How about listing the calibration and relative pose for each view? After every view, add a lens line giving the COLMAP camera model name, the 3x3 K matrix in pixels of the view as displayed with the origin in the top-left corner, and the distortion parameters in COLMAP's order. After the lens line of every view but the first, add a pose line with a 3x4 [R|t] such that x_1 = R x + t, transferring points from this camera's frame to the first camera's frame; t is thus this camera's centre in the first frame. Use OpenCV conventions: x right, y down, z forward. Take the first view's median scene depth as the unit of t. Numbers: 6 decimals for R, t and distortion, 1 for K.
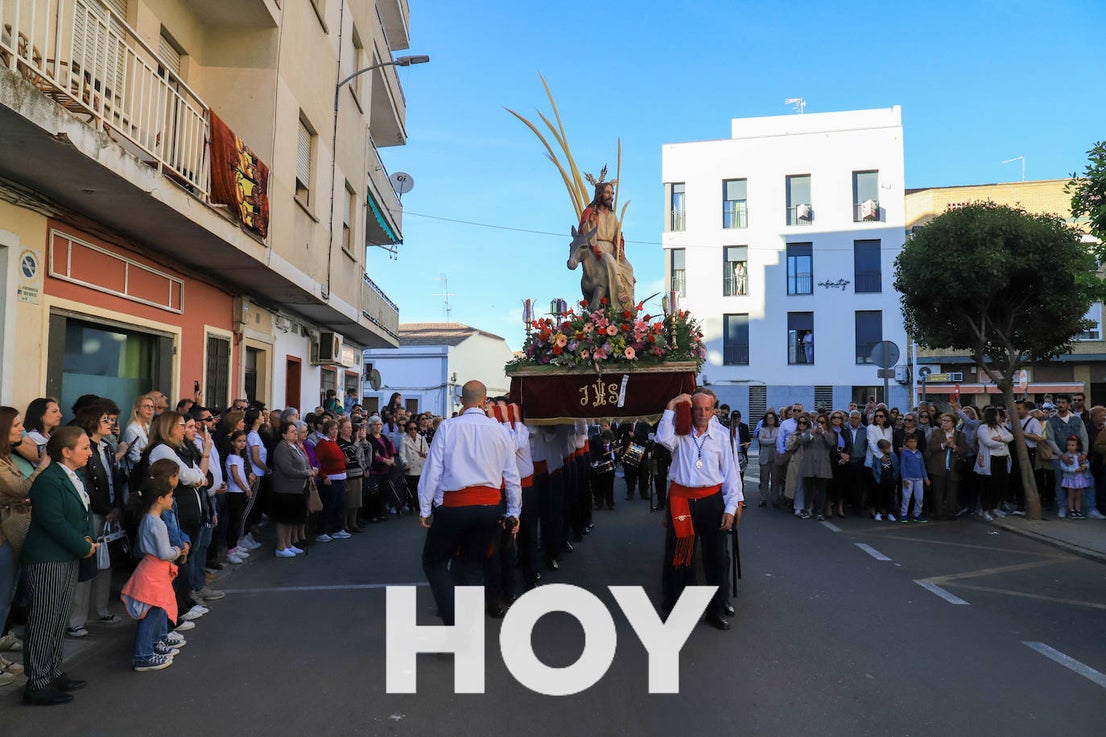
lens RADIAL K [[776.4, 0, 553.0], [0, 776.4, 368.5], [0, 0, 1]] dist [-0.121360, 0.096735]
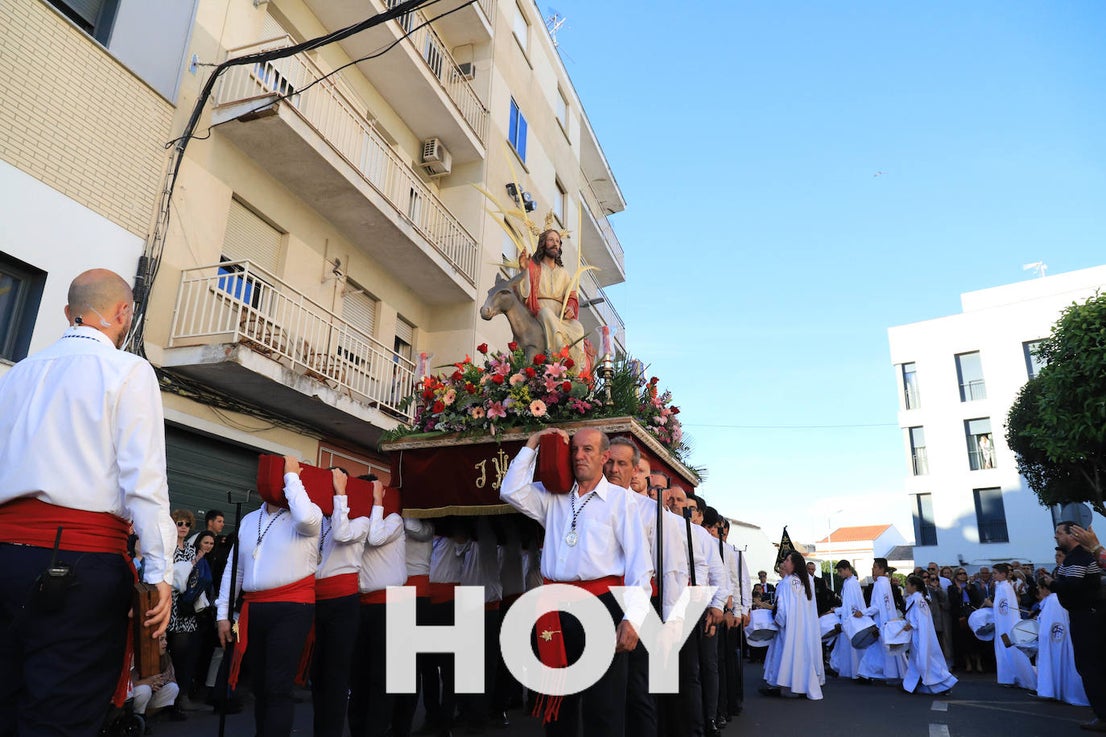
lens RADIAL K [[776.4, 0, 553.0], [0, 776.4, 368.5], [0, 0, 1]] dist [-0.121360, 0.096735]
pose [[0.926223, -0.105297, -0.361972, 0.092884], [0.010512, 0.967039, -0.254412, 0.017702], [0.376829, 0.231837, 0.896801, -0.079086]]
